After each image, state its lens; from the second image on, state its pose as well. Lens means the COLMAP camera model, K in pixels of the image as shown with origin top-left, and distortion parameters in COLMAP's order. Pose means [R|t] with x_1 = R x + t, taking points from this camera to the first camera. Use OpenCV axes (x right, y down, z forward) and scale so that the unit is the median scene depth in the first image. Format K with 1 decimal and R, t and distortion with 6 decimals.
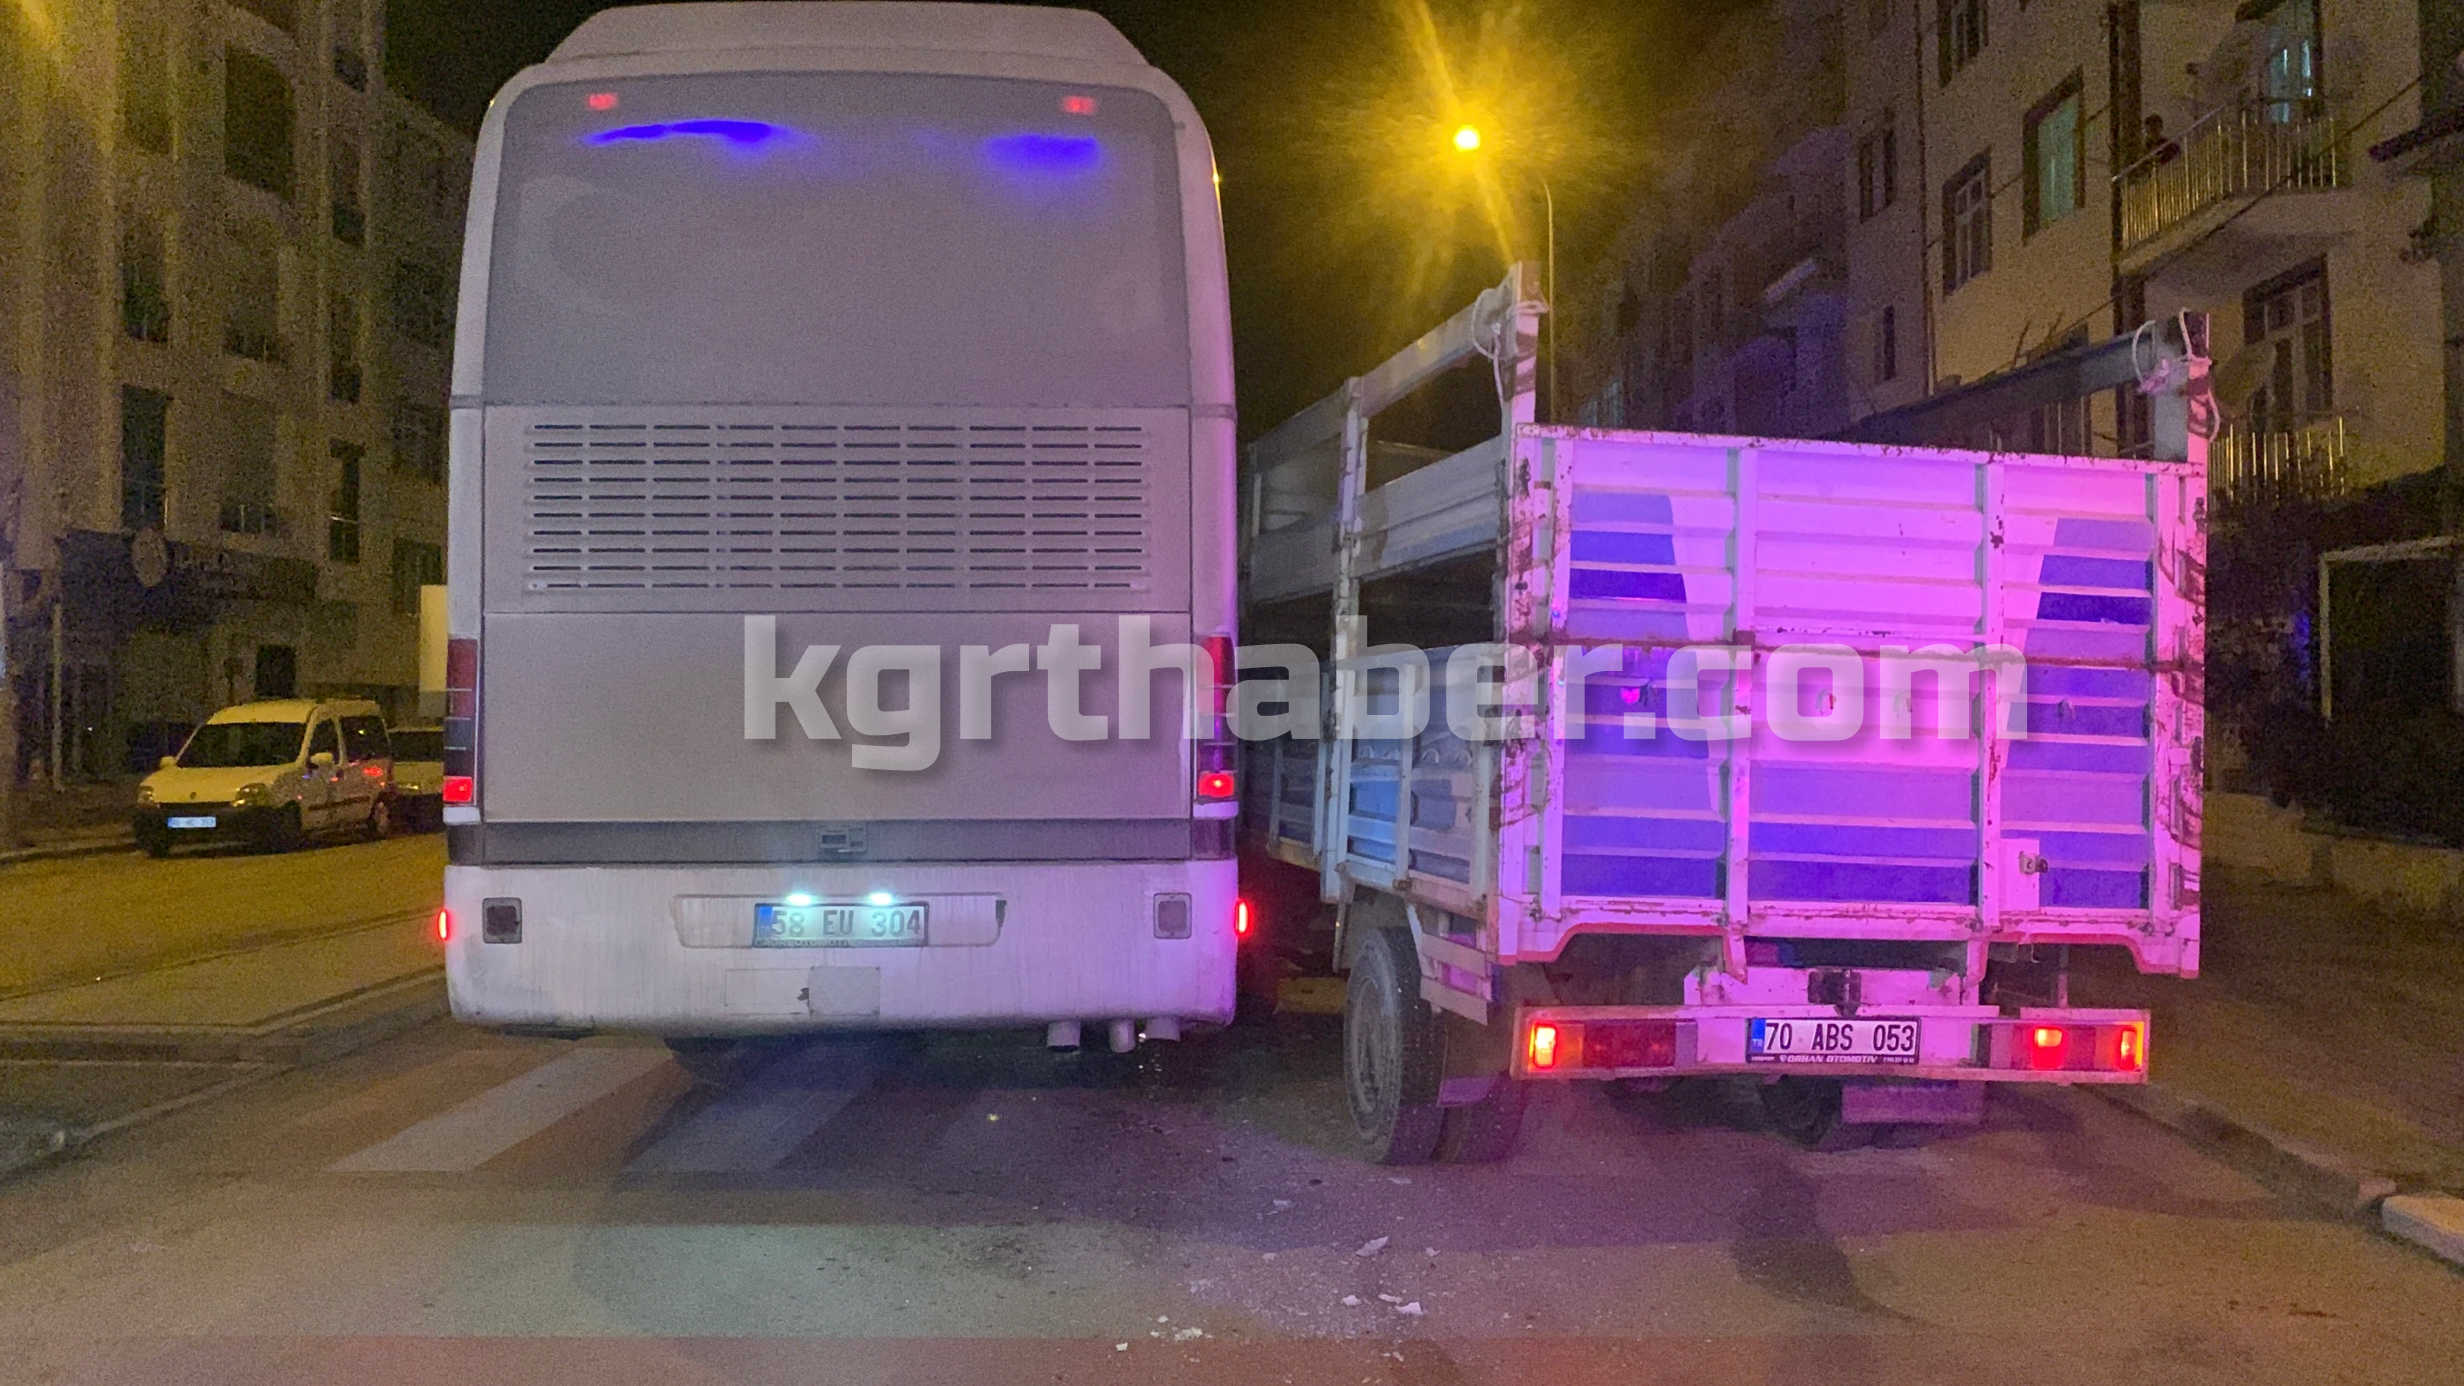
lens RADIAL K [[2158.2, 0, 1211.7], [0, 2158.2, 693.1], [0, 0, 1]] dist [0.058933, -0.066079]
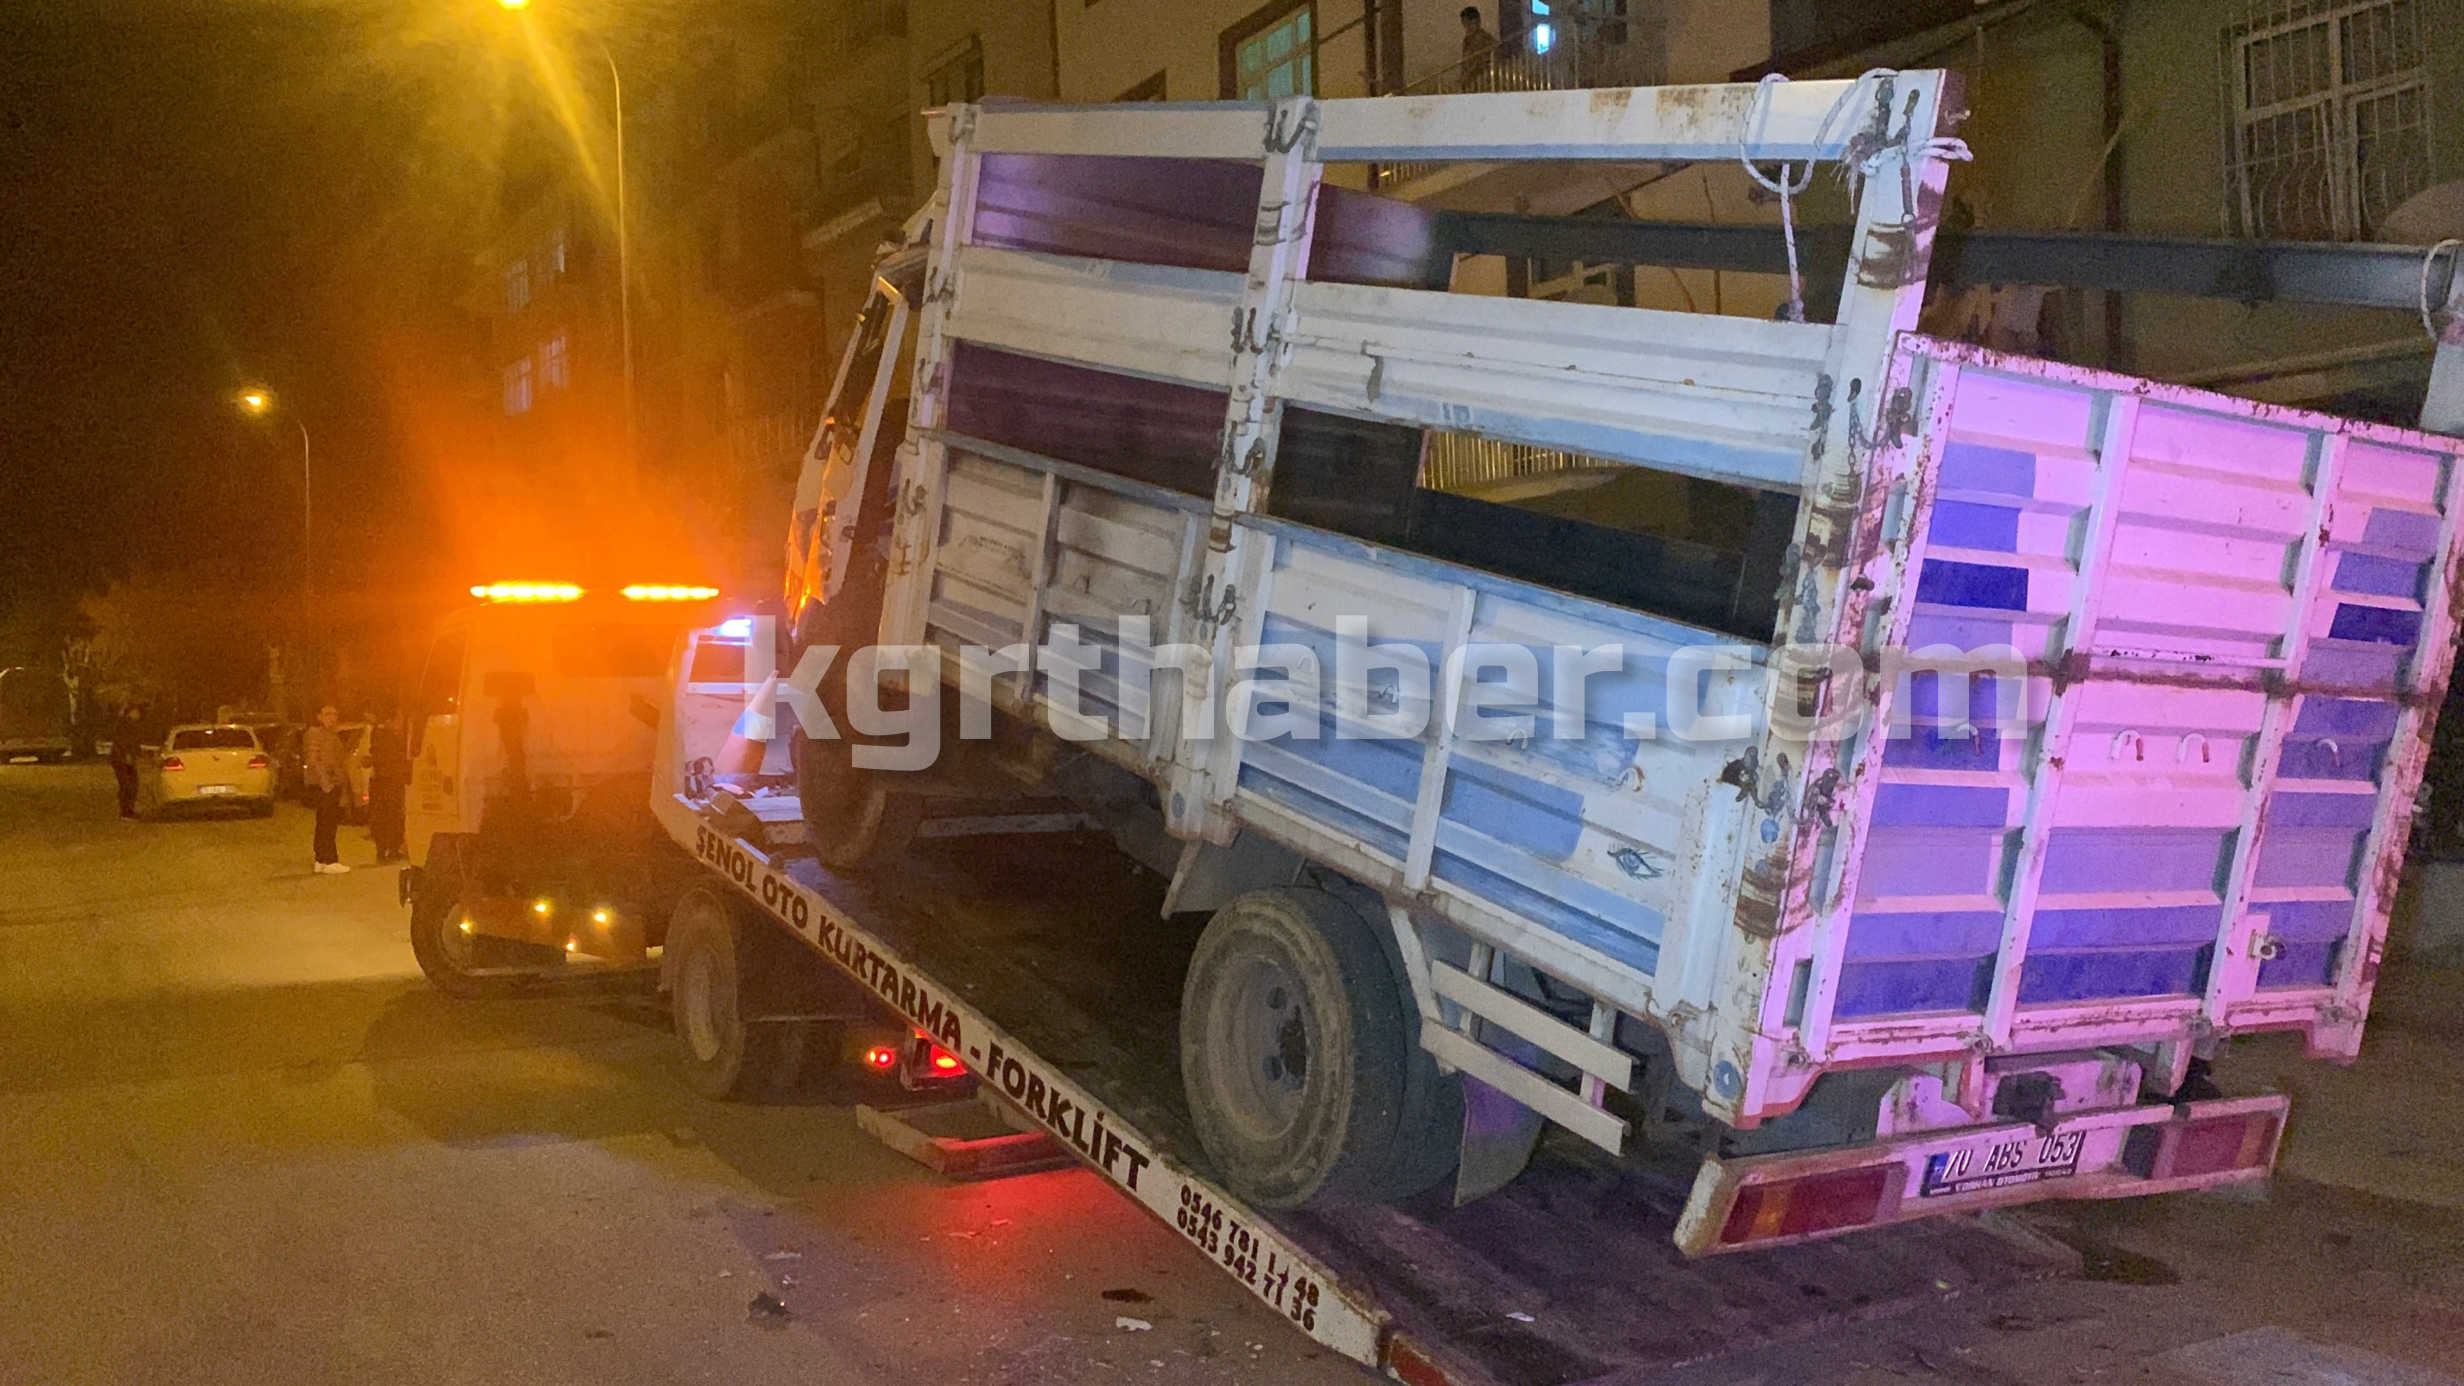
lens RADIAL K [[2158.2, 0, 1251.2], [0, 2158.2, 684.3], [0, 0, 1]] dist [0.058933, -0.066079]
pose [[0.911395, 0.038811, 0.409698, -0.279097], [-0.125310, 0.974440, 0.186451, -0.113289], [-0.391990, -0.221270, 0.892963, 0.456457]]
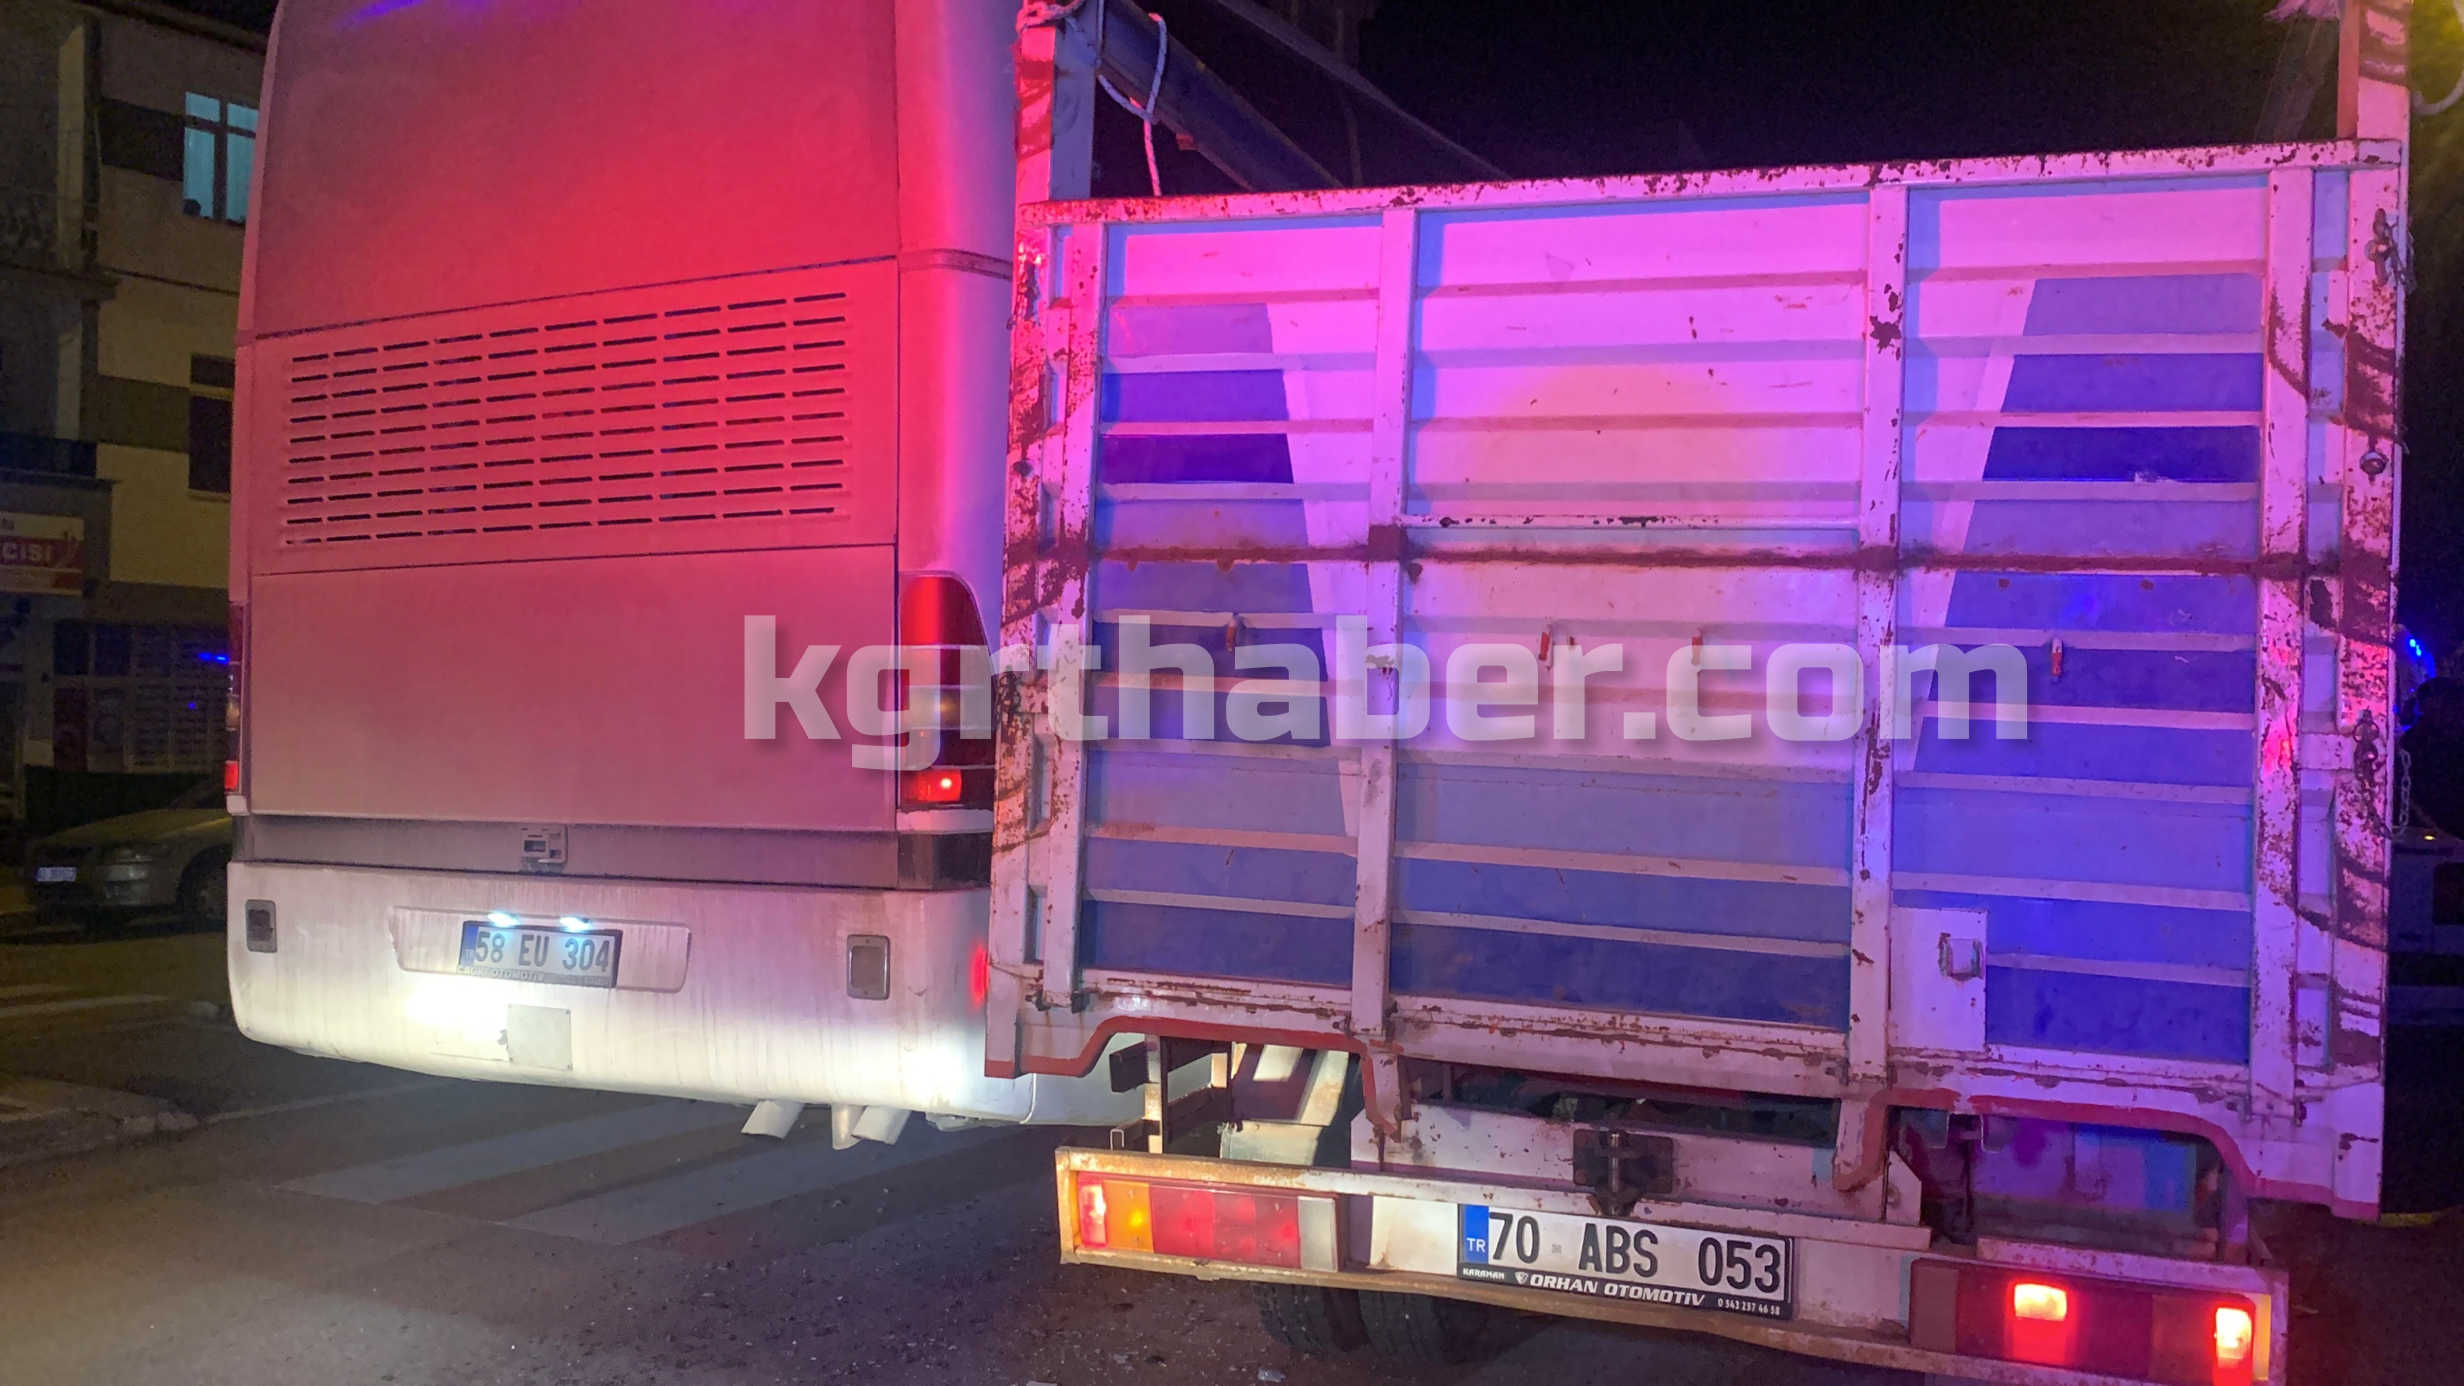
lens RADIAL K [[2158.2, 0, 1156.5], [0, 2158.2, 692.4], [0, 0, 1]] dist [0.058933, -0.066079]
pose [[0.868009, -0.005368, -0.496519, 0.462182], [0.000632, 0.999953, -0.009707, 0.020462], [0.496547, 0.008112, 0.867972, 0.456754]]
